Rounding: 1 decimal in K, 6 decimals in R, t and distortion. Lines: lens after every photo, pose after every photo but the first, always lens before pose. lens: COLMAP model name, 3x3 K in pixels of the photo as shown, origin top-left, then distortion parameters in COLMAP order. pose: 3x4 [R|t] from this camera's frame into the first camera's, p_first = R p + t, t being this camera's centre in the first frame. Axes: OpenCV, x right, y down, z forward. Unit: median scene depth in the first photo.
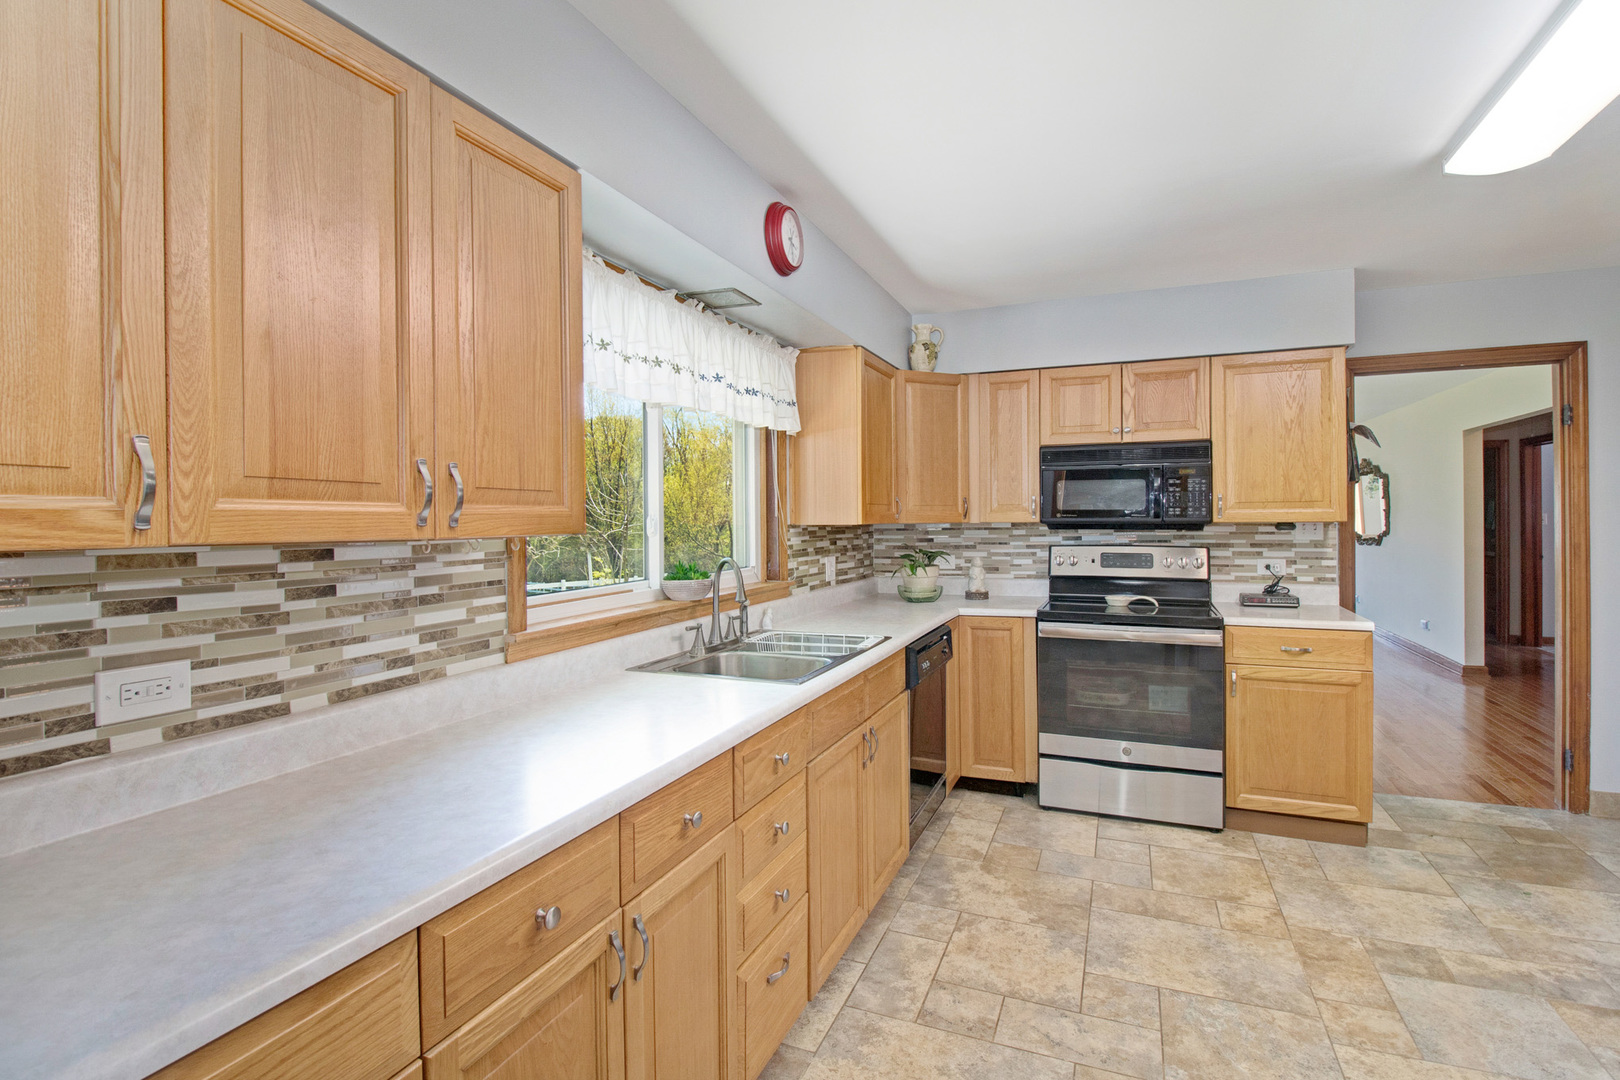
lens RADIAL K [[763.2, 0, 823.4], [0, 763.2, 521.5], [0, 0, 1]] dist [0.004667, -0.014625]
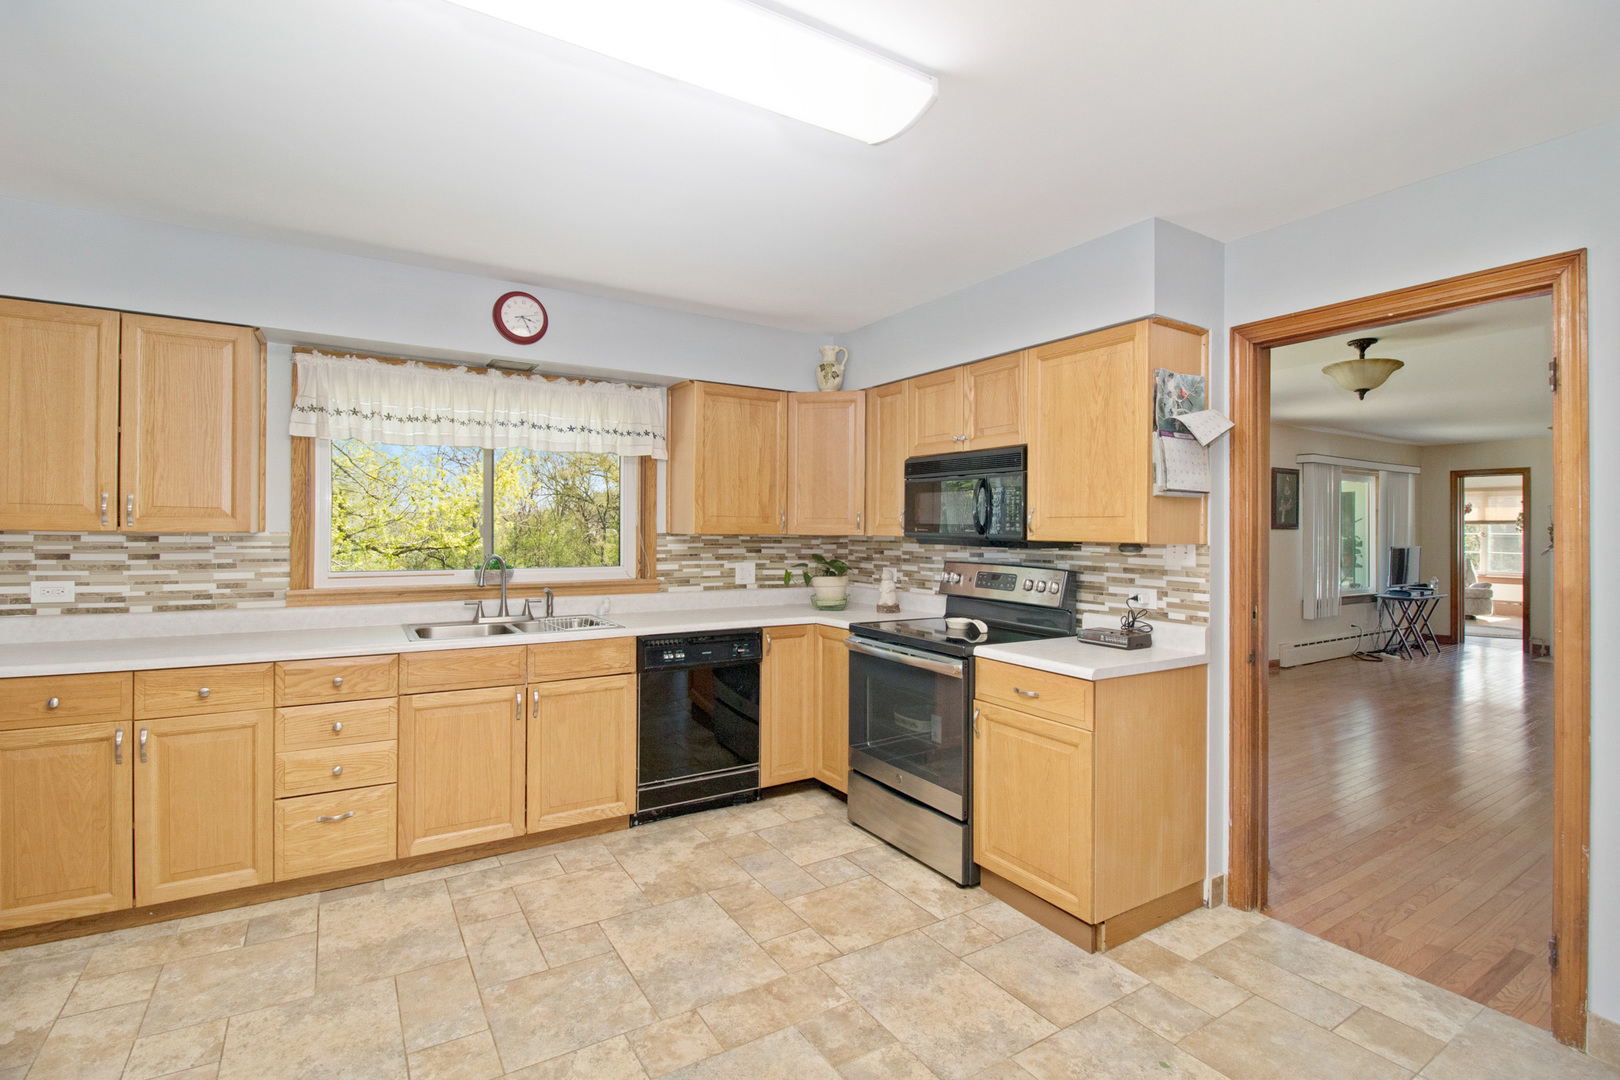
lens RADIAL K [[763.2, 0, 823.4], [0, 763.2, 521.5], [0, 0, 1]] dist [0.004667, -0.014625]
pose [[0.809168, 0.010679, -0.587480, 1.280620], [-0.018665, 0.999797, -0.007535, -0.014222], [0.587280, 0.017063, 0.809204, 0.251948]]
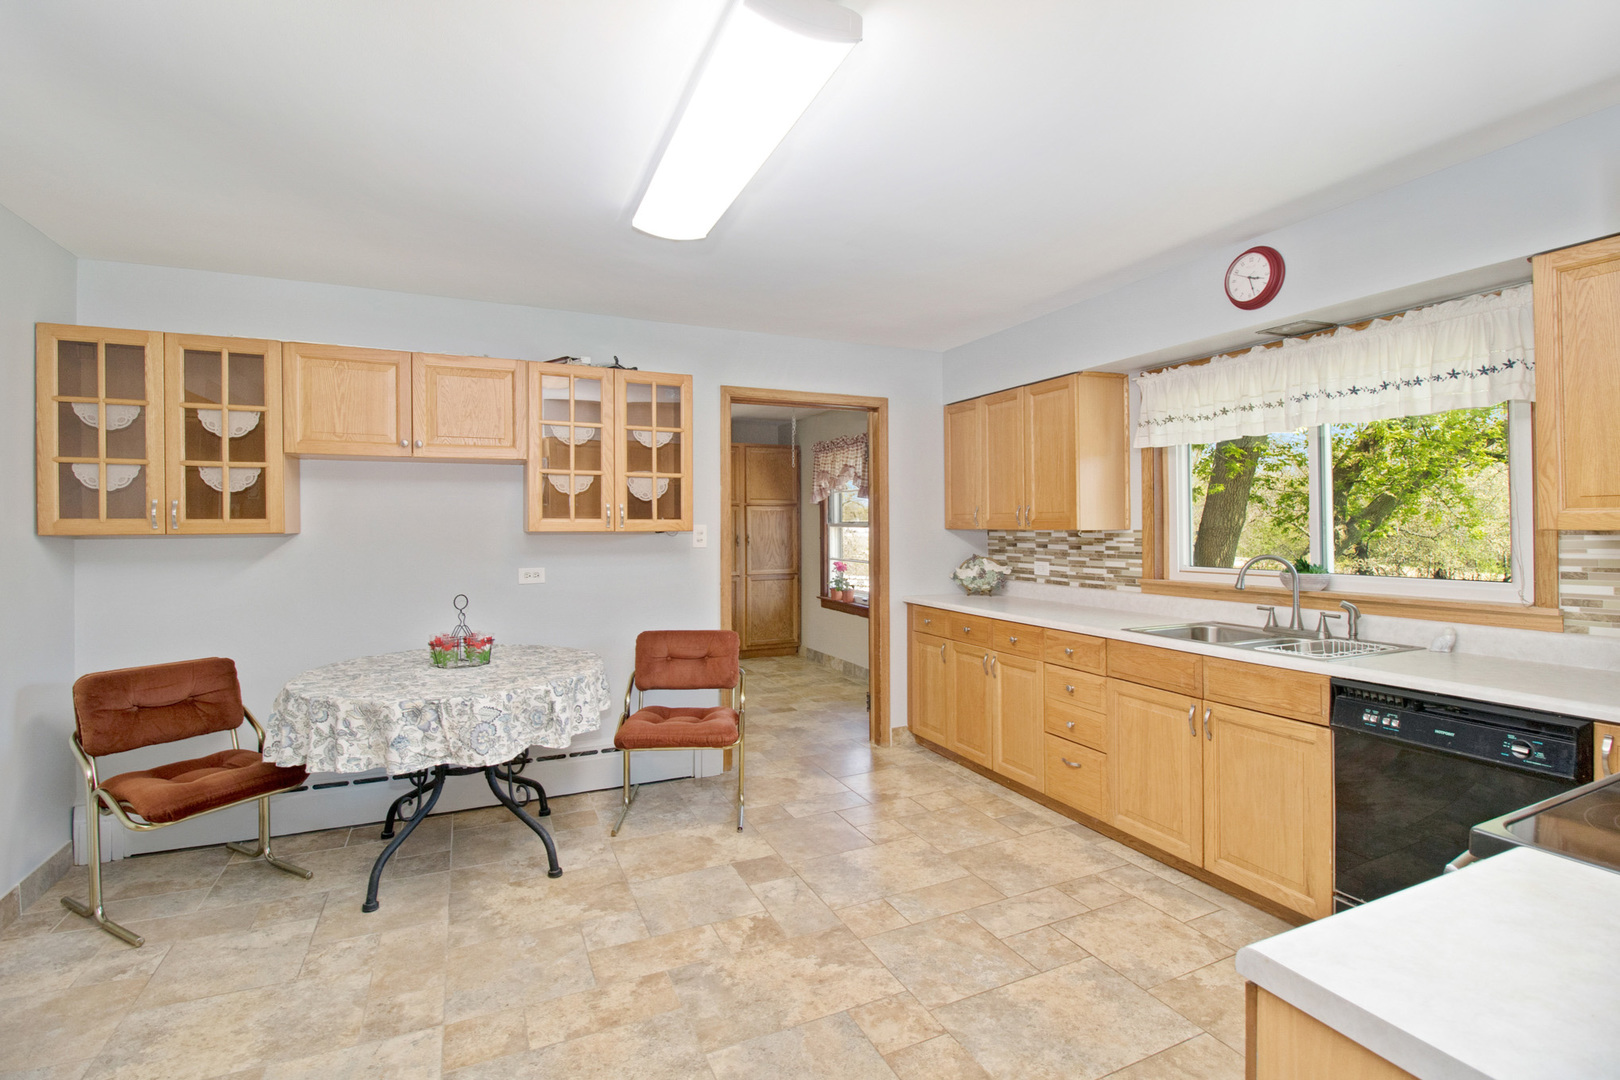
lens RADIAL K [[747.2, 0, 816.2], [0, 747.2, 525.6], [0, 0, 1]] dist [0.000618, -0.014467]
pose [[-0.691542, 0.009087, -0.722279, 1.328611], [0.006597, 0.999959, 0.006265, -0.010999], [0.722306, -0.000432, -0.691574, 1.420615]]
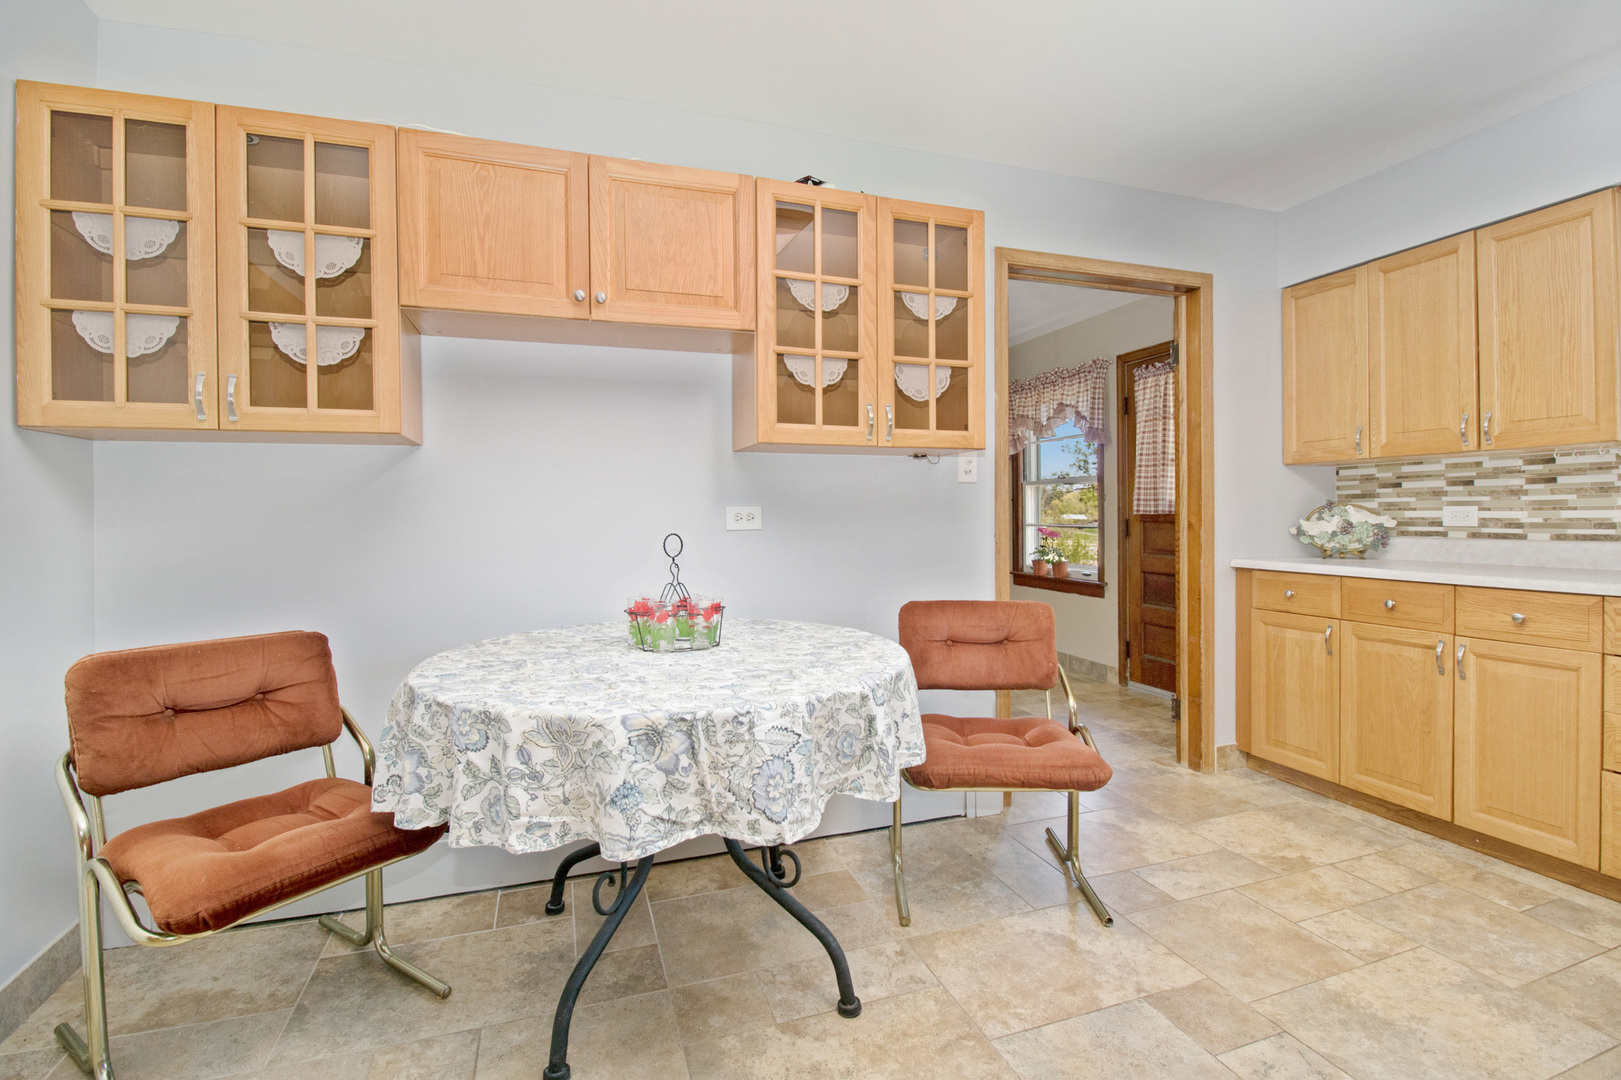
lens RADIAL K [[746.3, 0, 821.2], [0, 746.3, 523.8], [0, 0, 1]] dist [0.000053, -0.012213]
pose [[-0.757158, 0.018473, -0.652970, 1.217023], [0.010291, 0.999813, 0.016353, 0.095374], [0.653150, 0.005662, -0.757207, 0.760708]]
